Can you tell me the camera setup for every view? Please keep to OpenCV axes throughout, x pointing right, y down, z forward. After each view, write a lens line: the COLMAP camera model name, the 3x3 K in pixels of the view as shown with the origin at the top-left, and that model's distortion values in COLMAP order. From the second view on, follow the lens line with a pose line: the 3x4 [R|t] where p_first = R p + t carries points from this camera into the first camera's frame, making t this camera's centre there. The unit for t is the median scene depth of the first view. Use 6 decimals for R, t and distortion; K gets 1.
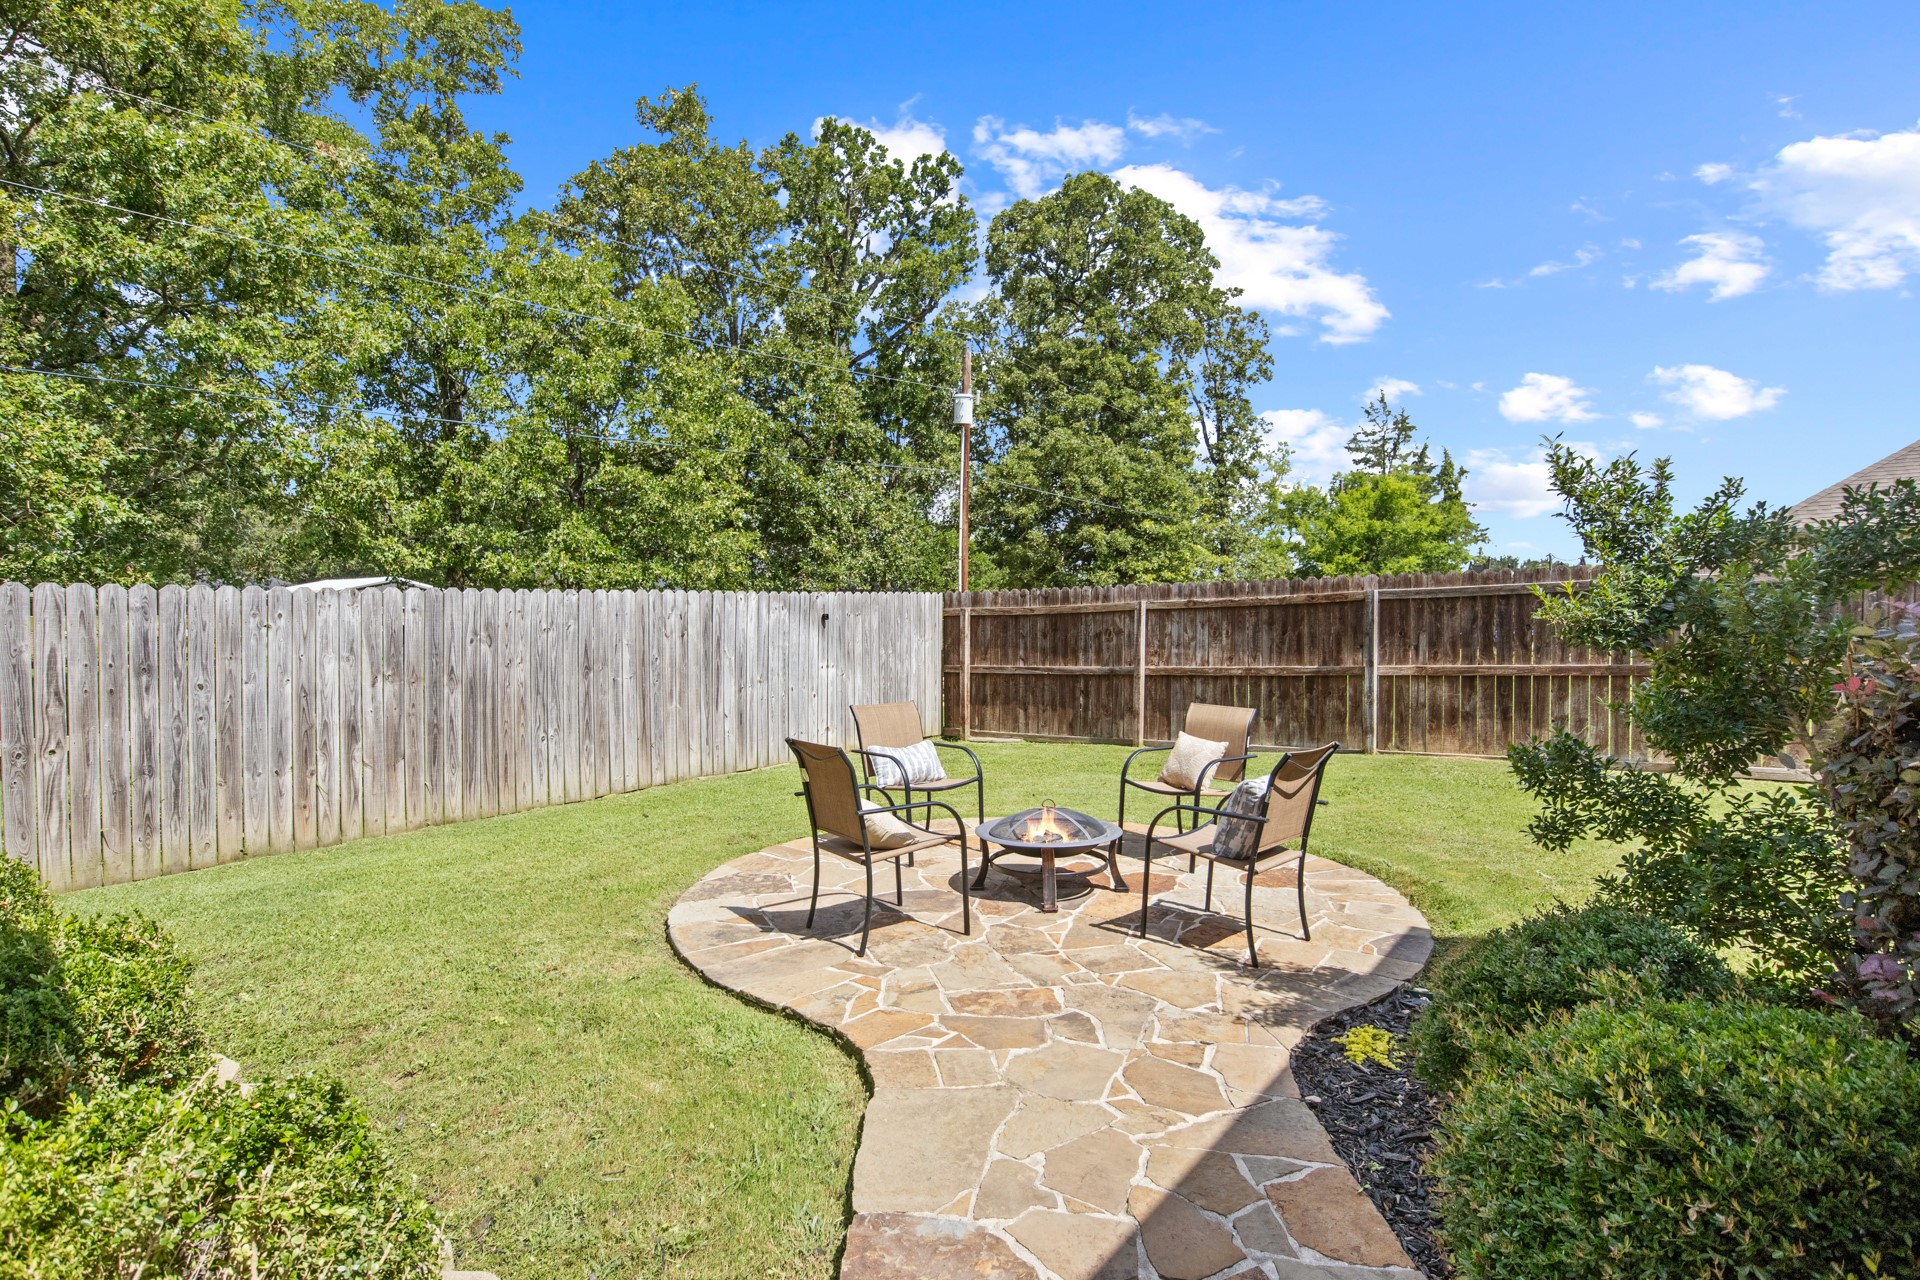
lens RADIAL K [[933.7, 0, 885.0], [0, 933.7, 626.8], [0, 0, 1]] dist [0.012886, -0.000122]
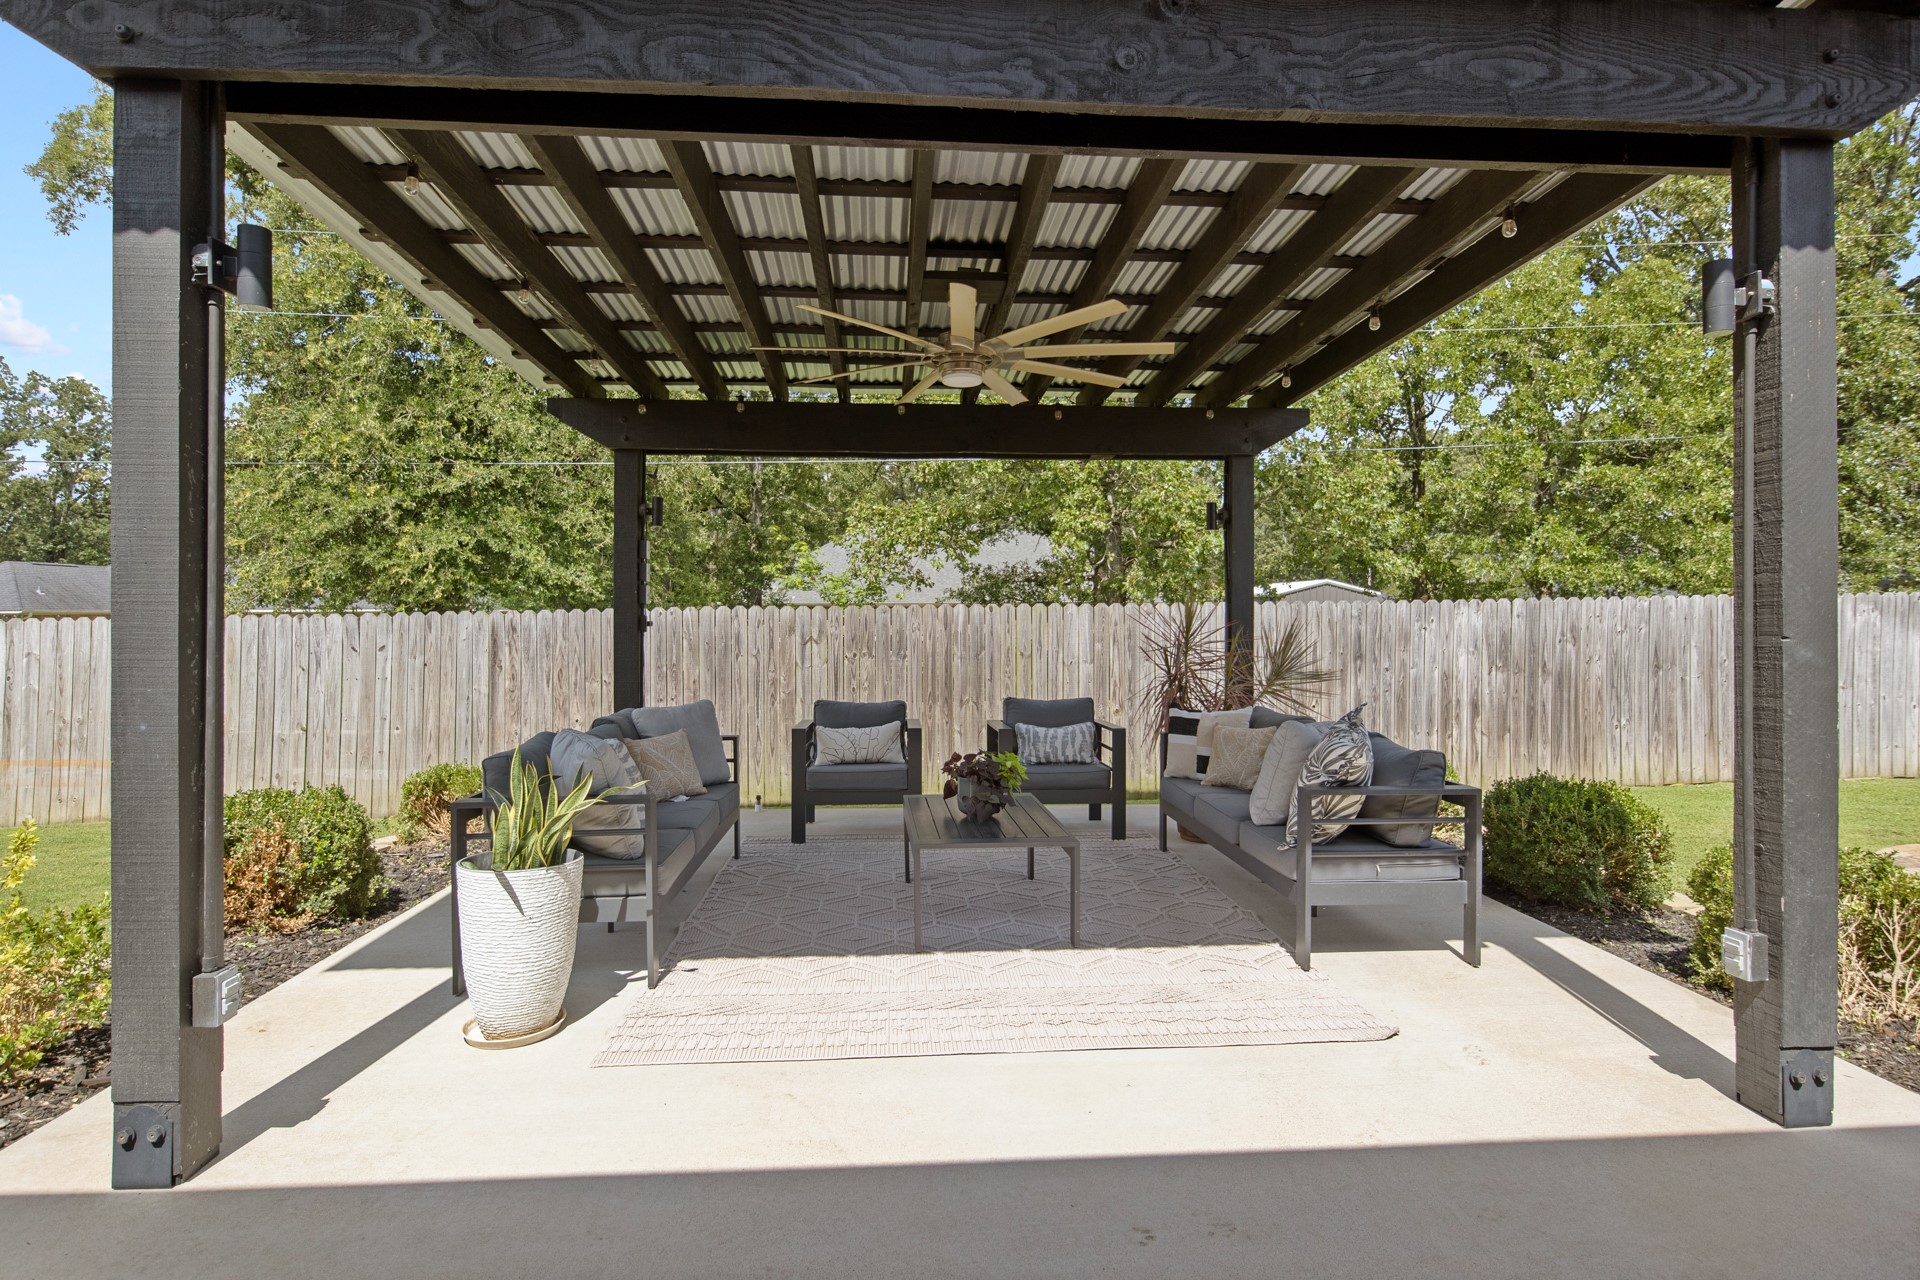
lens RADIAL K [[960.7, 0, 963.1], [0, 960.7, 619.7], [0, 0, 1]] dist [-0.006570, -0.001040]
pose [[0.713343, 0.000627, -0.700814, -0.052206], [-0.003820, 0.999988, -0.002994, -0.002454], [0.700804, 0.004813, 0.713337, -0.185777]]
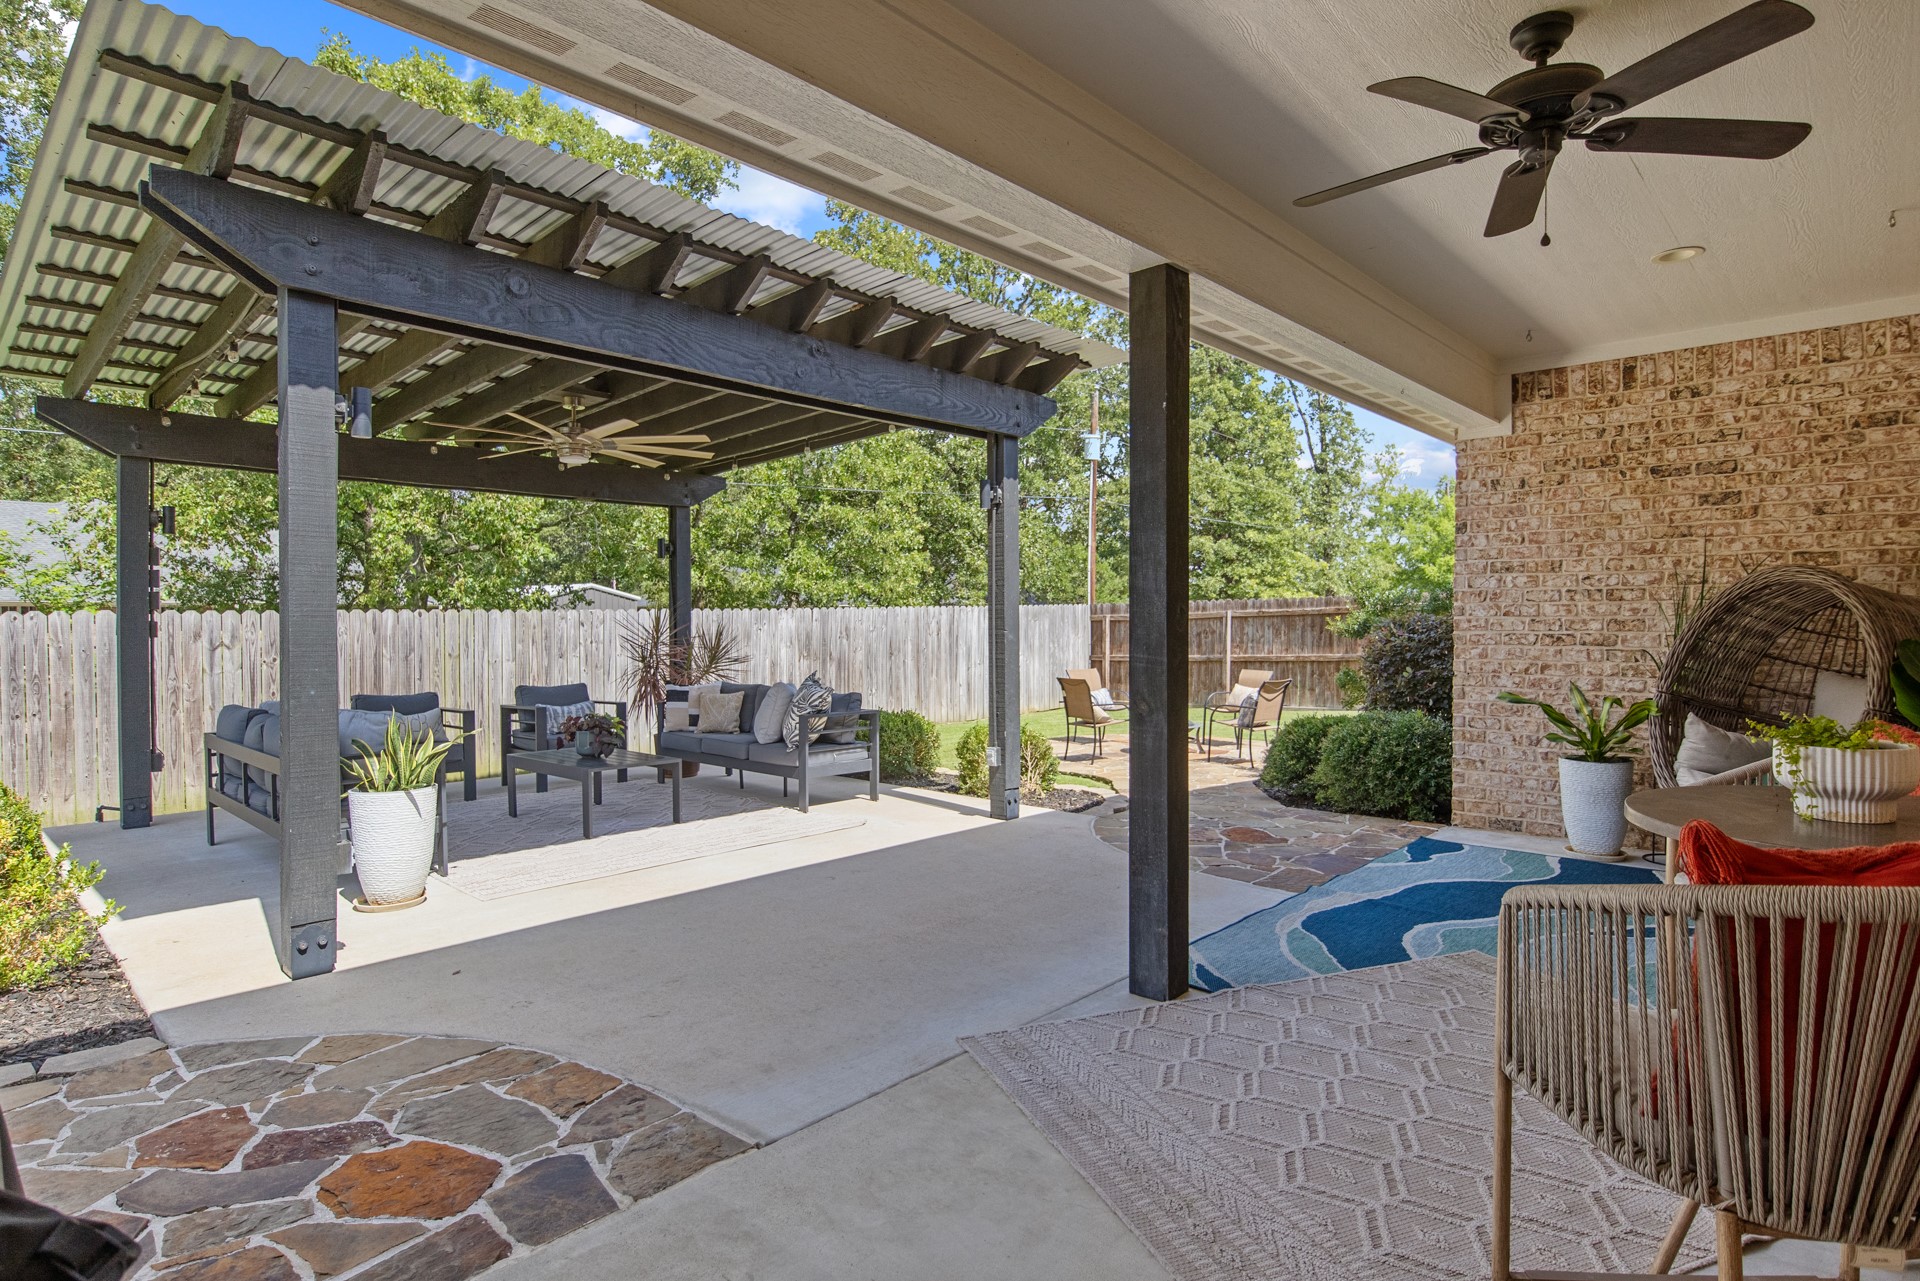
lens RADIAL K [[1005.7, 0, 960.0], [0, 1005.7, 640.5], [0, 0, 1]] dist [-0.002503, -0.000235]
pose [[0.999760, -0.000843, -0.021871, -0.073501], [0.001152, 0.999900, 0.014104, -0.002329], [0.021857, -0.014126, 0.999661, -0.383941]]
